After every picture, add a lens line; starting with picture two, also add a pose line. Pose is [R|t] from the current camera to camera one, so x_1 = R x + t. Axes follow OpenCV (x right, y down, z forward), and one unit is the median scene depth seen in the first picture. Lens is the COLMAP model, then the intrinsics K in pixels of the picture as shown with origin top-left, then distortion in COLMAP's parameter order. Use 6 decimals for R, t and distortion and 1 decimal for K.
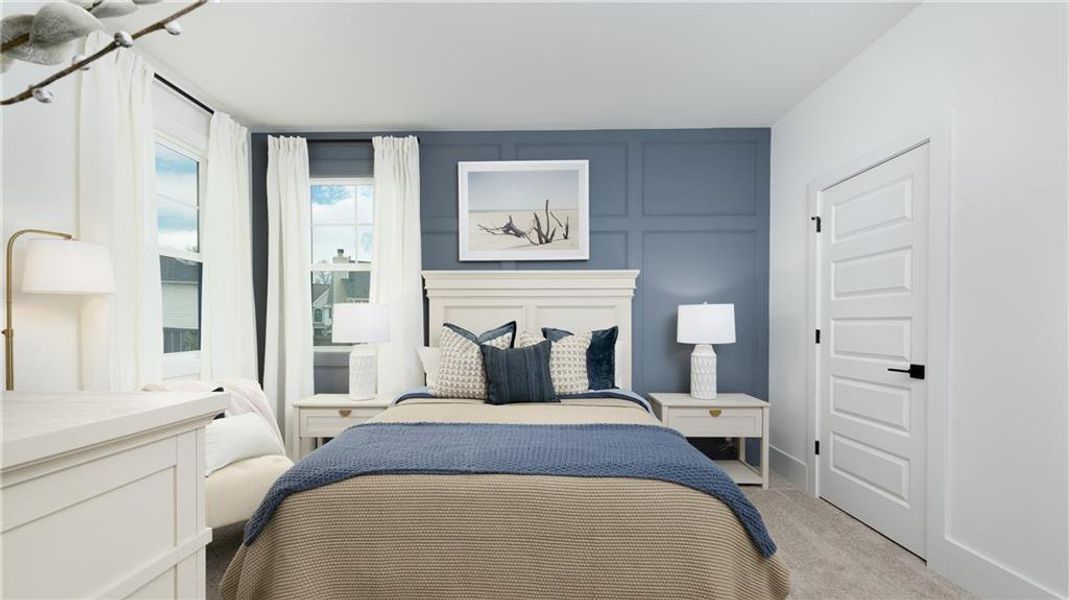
lens RADIAL K [[420.4, 0, 528.1], [0, 420.4, 331.6], [0, 0, 1]] dist [0.001798, 0.000225]
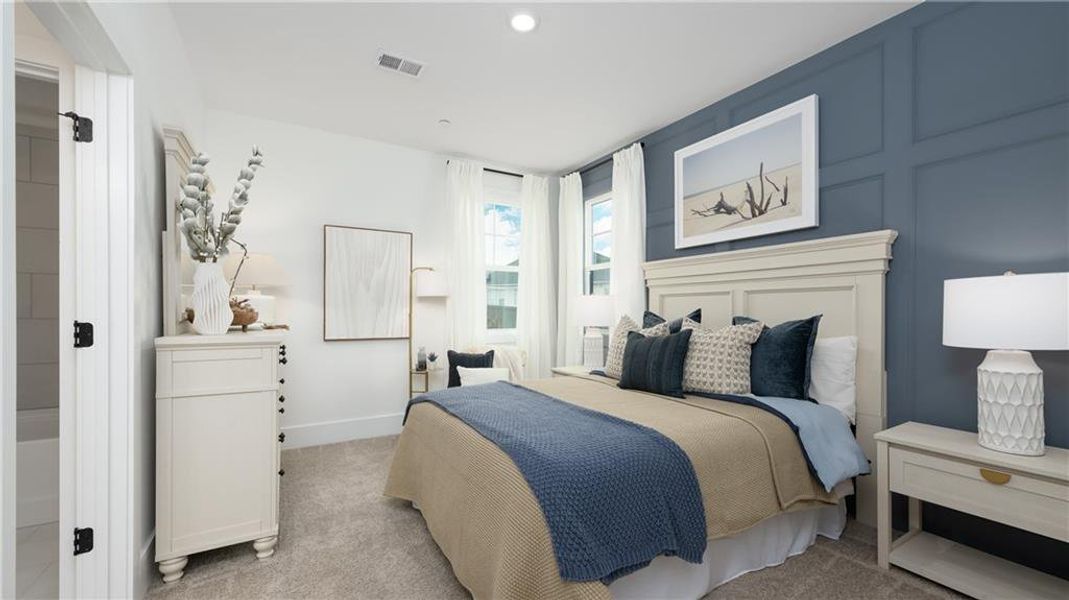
lens RADIAL K [[438.6, 0, 529.7], [0, 438.6, 309.6], [0, 0, 1]] dist [0.000241, -0.000052]
pose [[0.497878, -0.001056, -0.867246, 0.605895], [-0.011761, 0.999899, -0.007969, -0.011256], [0.867167, 0.014167, 0.497816, 0.183194]]
